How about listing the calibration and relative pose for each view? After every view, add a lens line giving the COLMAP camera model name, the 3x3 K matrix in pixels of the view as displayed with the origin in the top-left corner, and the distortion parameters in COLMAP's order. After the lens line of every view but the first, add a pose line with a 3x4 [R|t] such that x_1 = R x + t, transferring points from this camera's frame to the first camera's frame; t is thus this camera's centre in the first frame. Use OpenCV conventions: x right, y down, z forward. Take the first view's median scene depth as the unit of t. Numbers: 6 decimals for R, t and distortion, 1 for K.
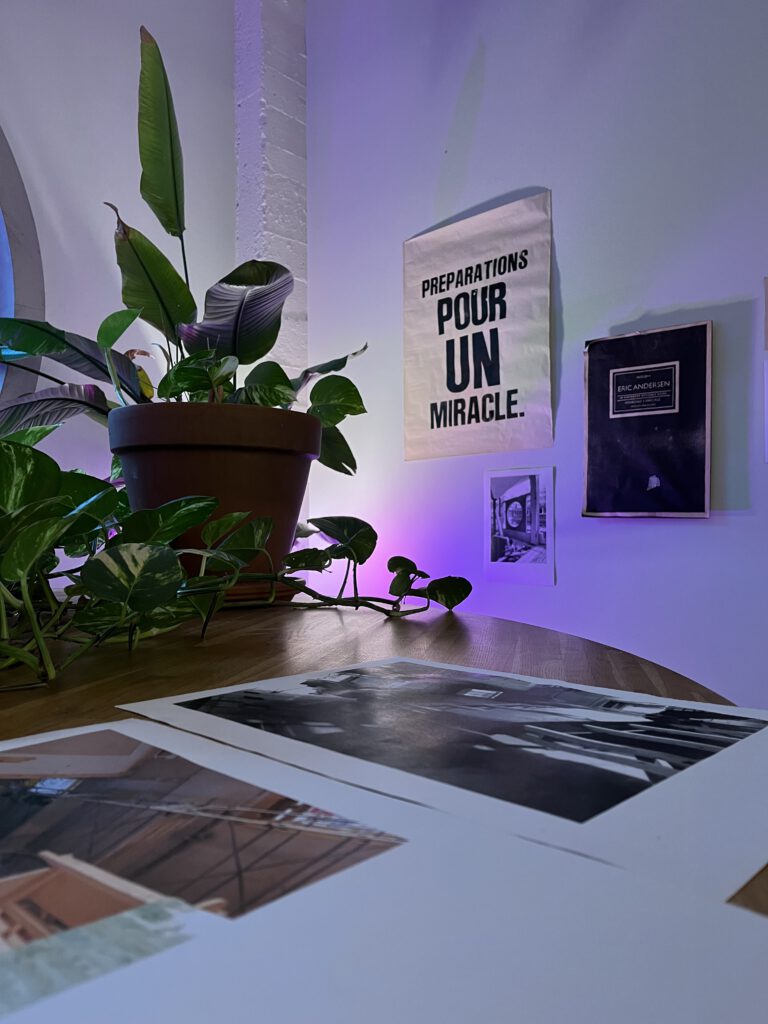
lens RADIAL K [[765.8, 0, 384.4], [0, 765.8, 514.2], [0, 0, 1]] dist [0.016572, -0.012712]
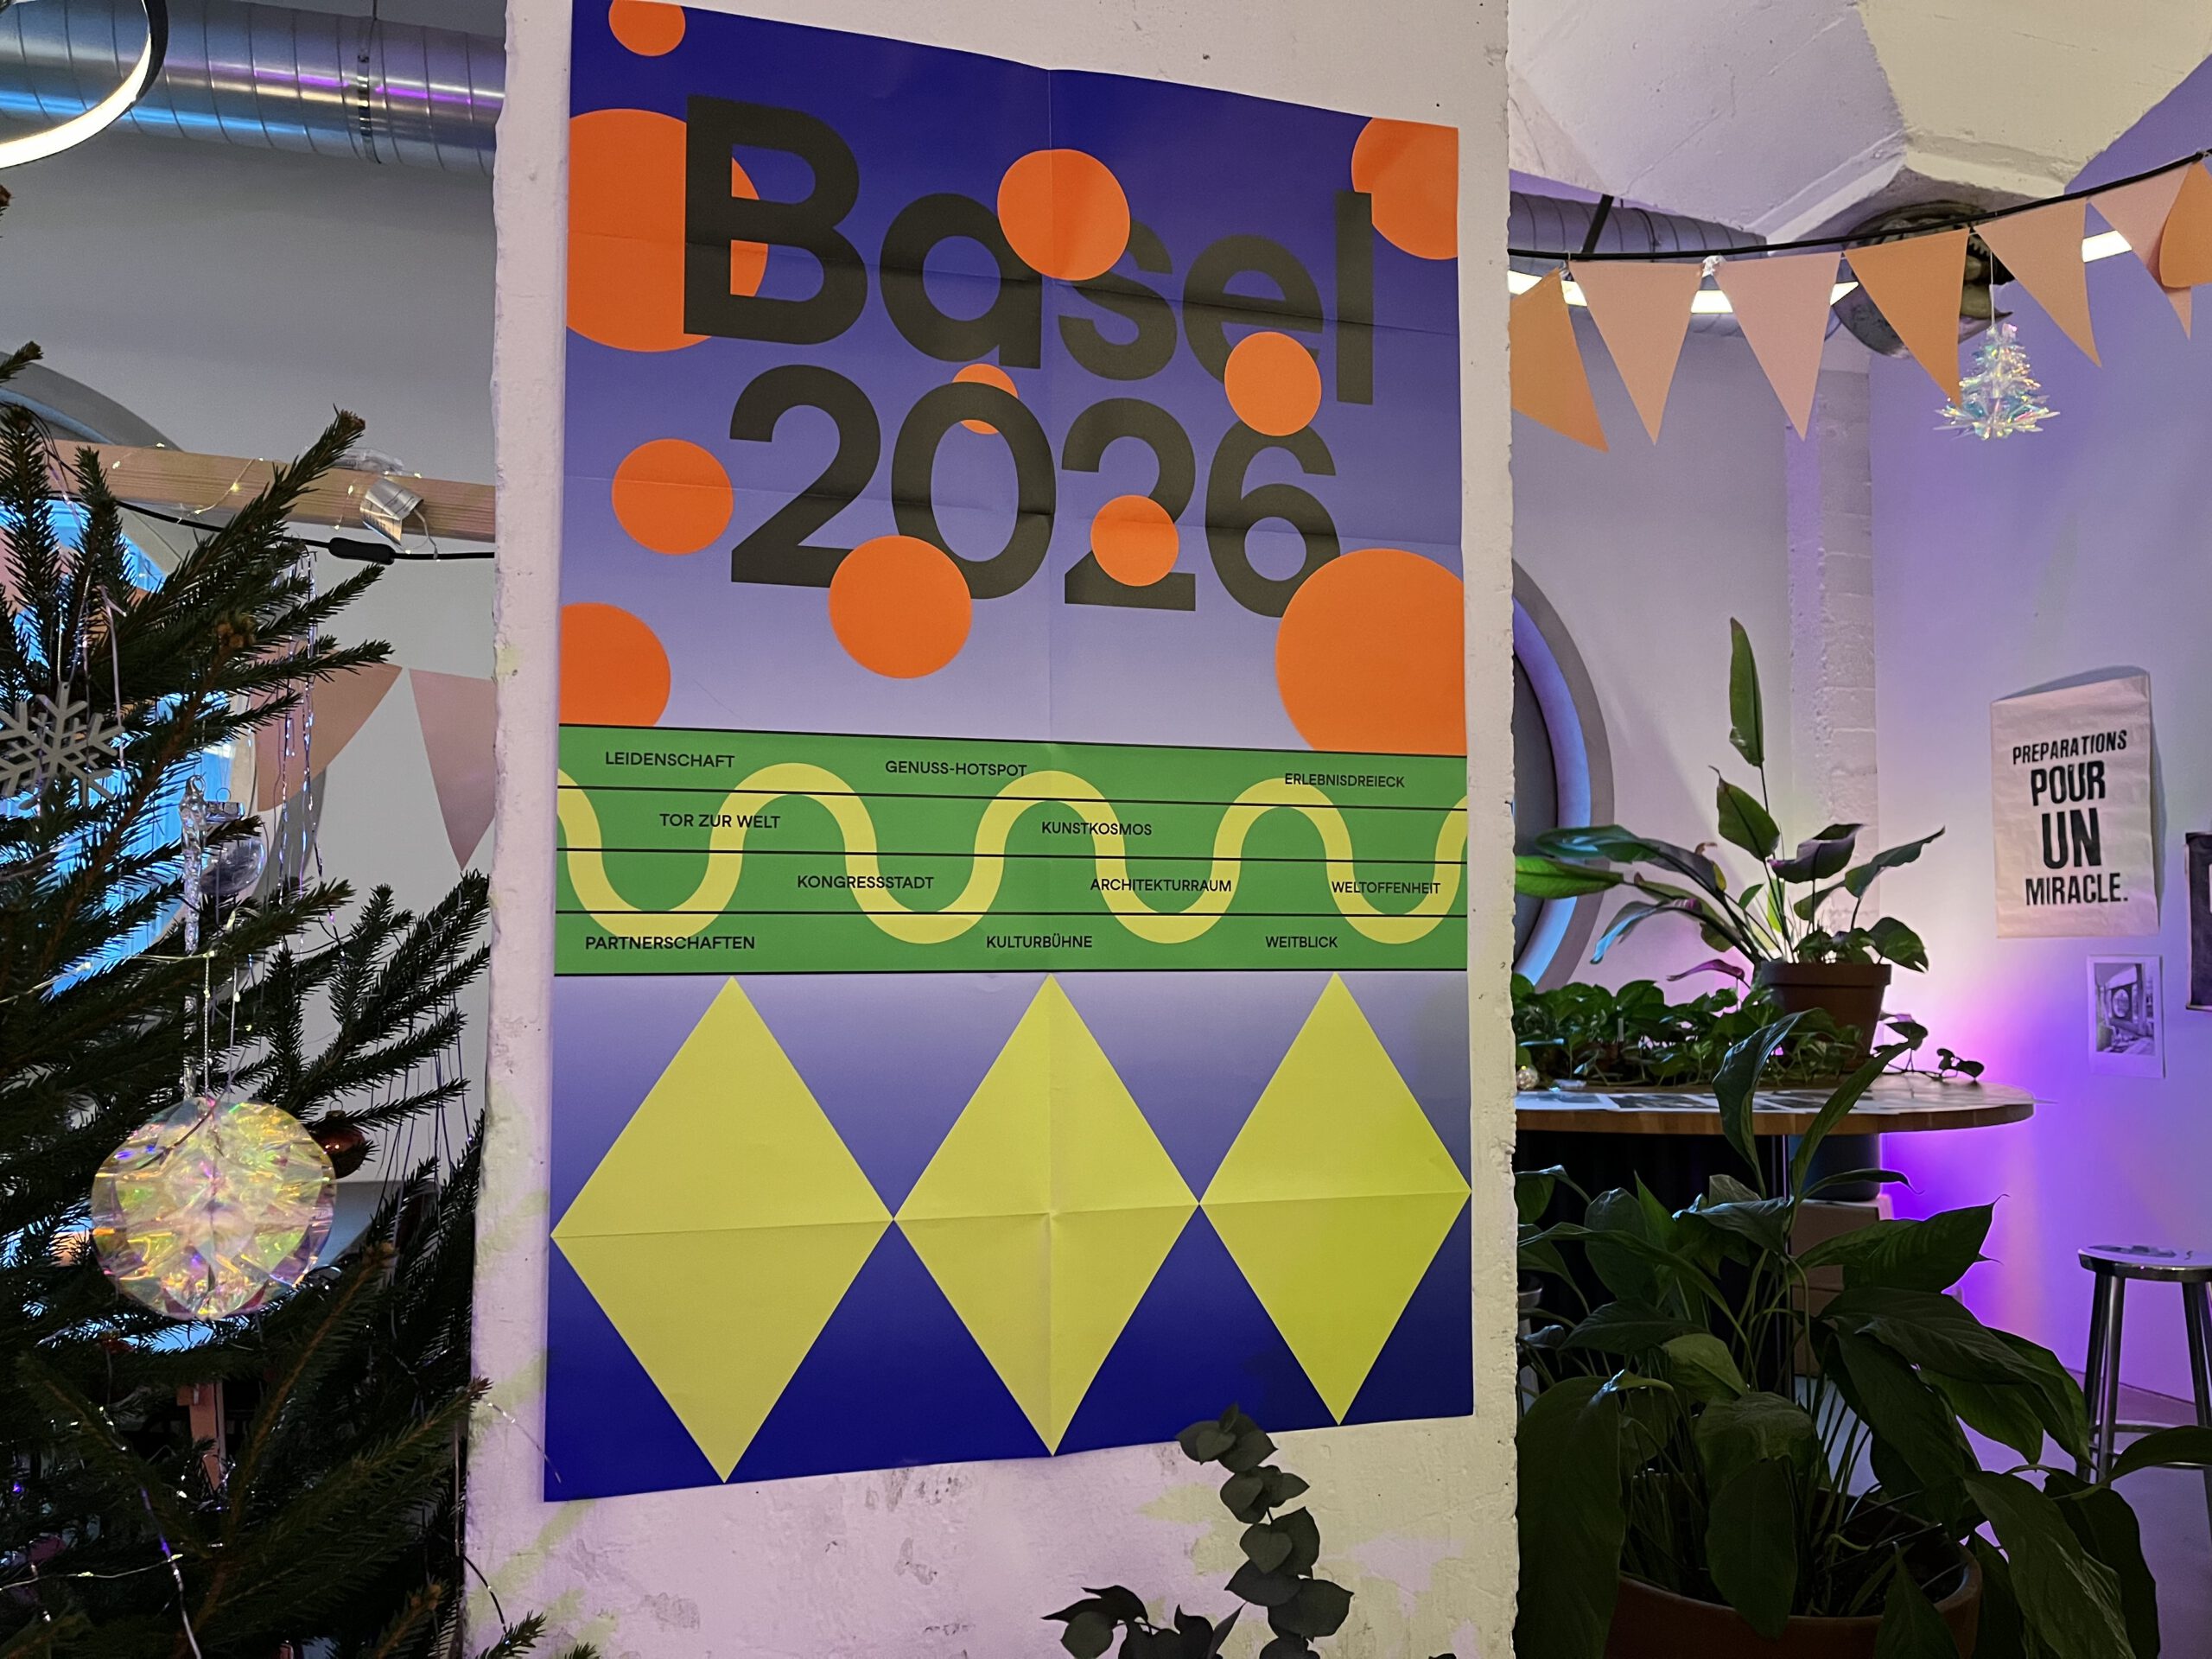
lens RADIAL K [[1654.2, 0, 1125.2], [0, 1654.2, 870.0], [0, 0, 1]] dist [0.016572, -0.012712]
pose [[0.865828, -0.021531, -0.499879, 0.131352], [0.005048, 0.999399, -0.034302, -0.098757], [0.500317, 0.027176, 0.865416, -1.392930]]
